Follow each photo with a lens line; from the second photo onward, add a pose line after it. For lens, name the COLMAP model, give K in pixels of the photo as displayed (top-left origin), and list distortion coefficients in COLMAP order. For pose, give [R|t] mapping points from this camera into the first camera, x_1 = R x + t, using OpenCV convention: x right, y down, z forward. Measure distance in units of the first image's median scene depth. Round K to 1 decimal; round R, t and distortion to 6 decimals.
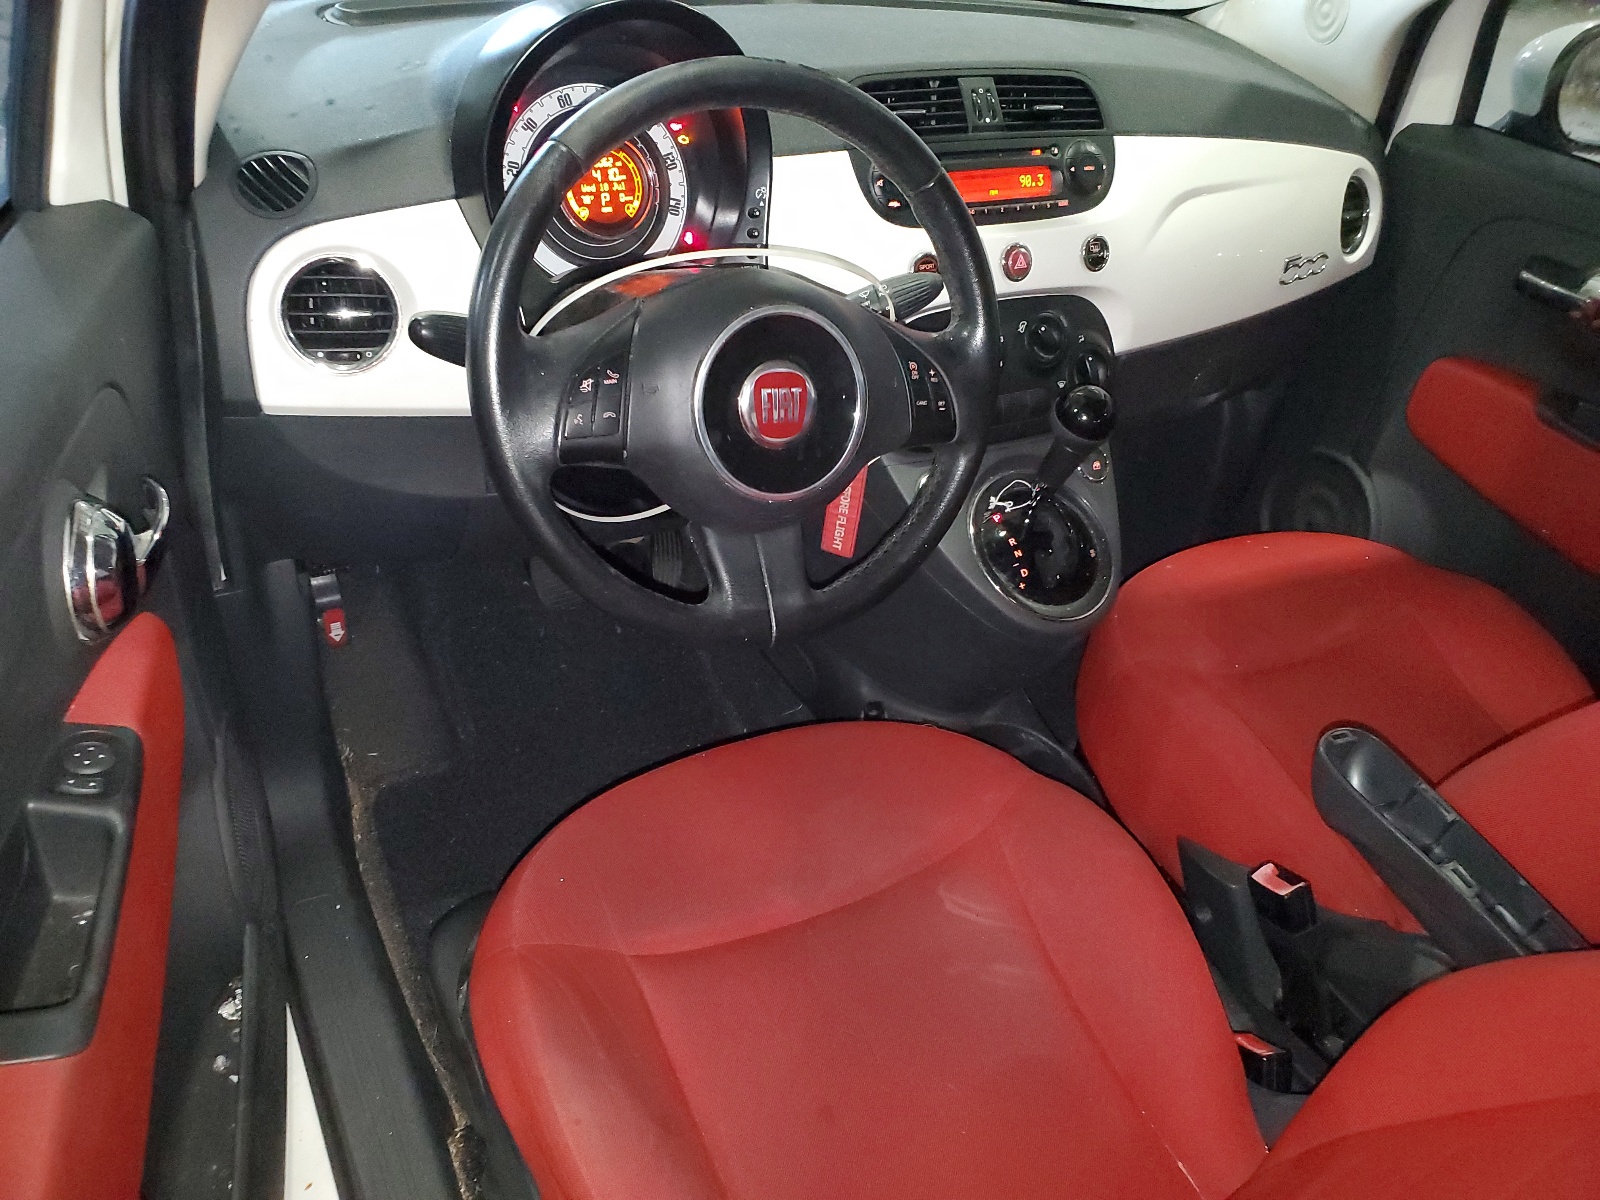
lens RADIAL K [[1237.5, 0, 797.3], [0, 1237.5, 598.0], [0, 0, 1]] dist [0.016300, -0.000310]
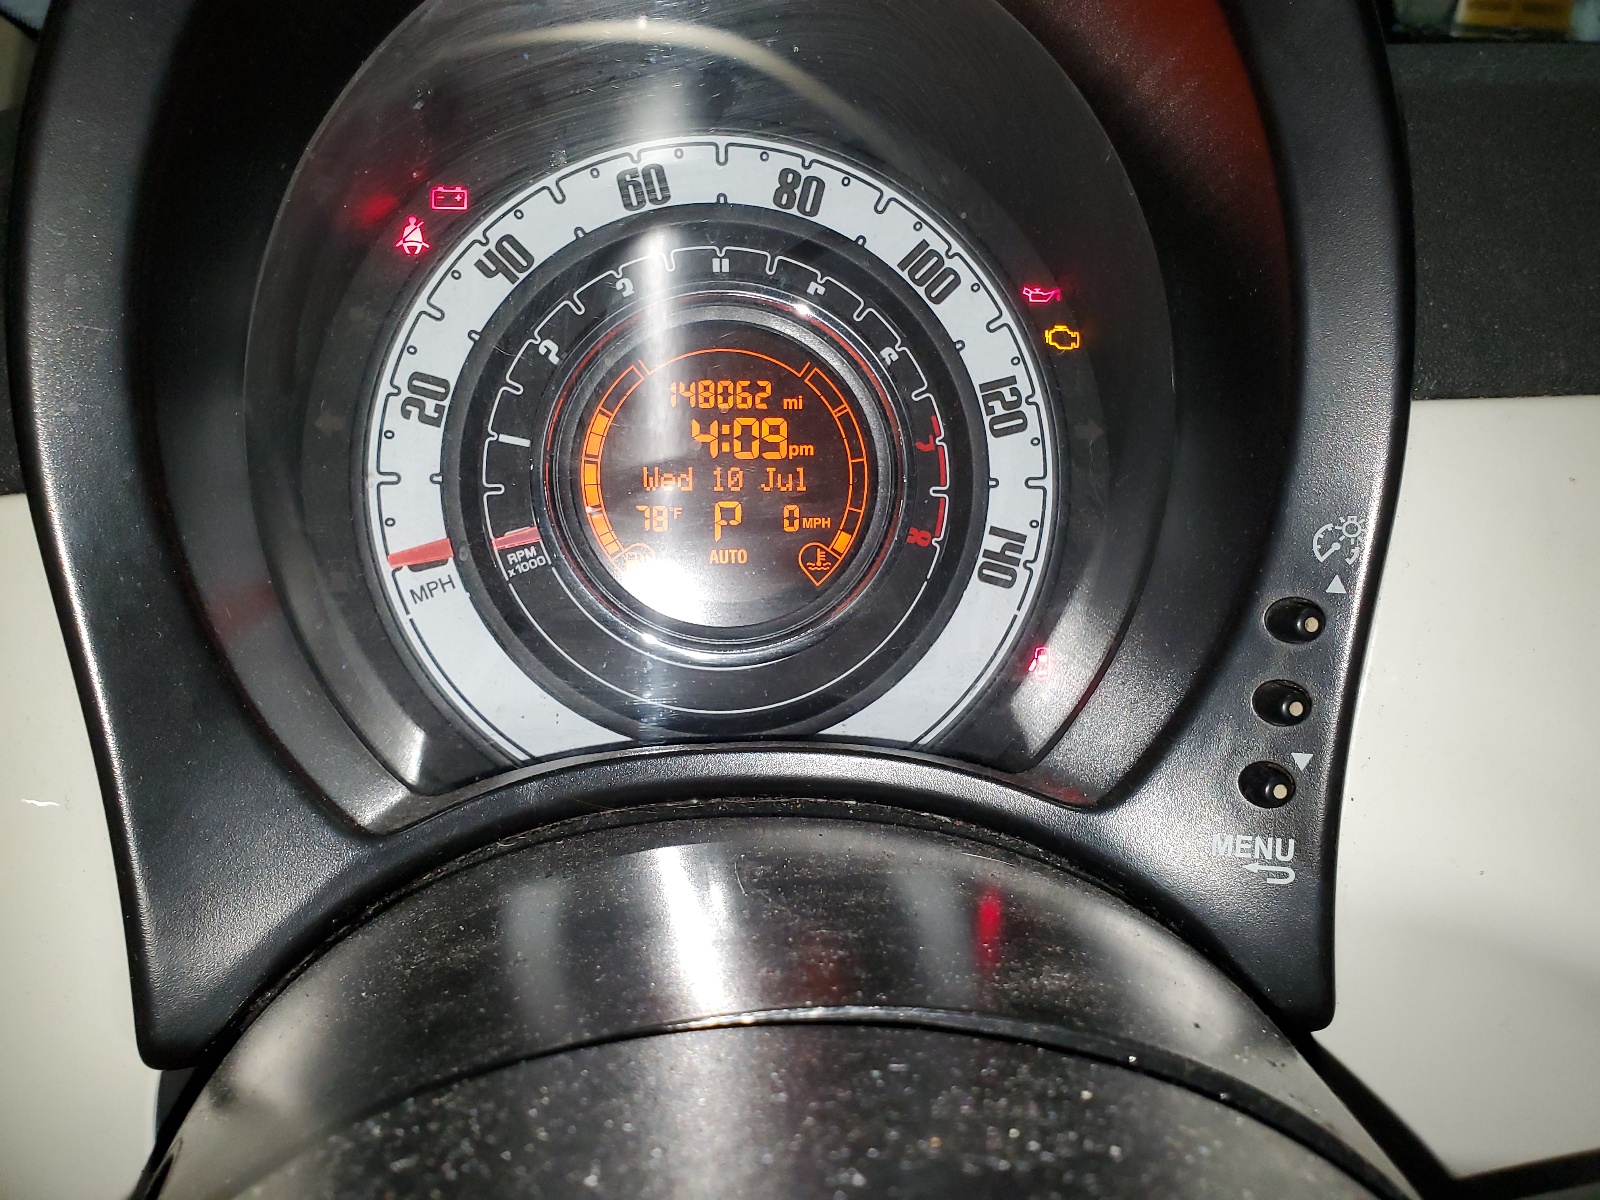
lens RADIAL K [[1237.5, 0, 803.2], [0, 1237.5, 597.8], [0, 0, 1]] dist [0.016300, -0.000310]
pose [[0.913894, 0.109401, -0.390934, -0.028189], [-0.185919, 0.968867, -0.163494, -0.257088], [0.360876, 0.222098, 0.905782, 0.743153]]
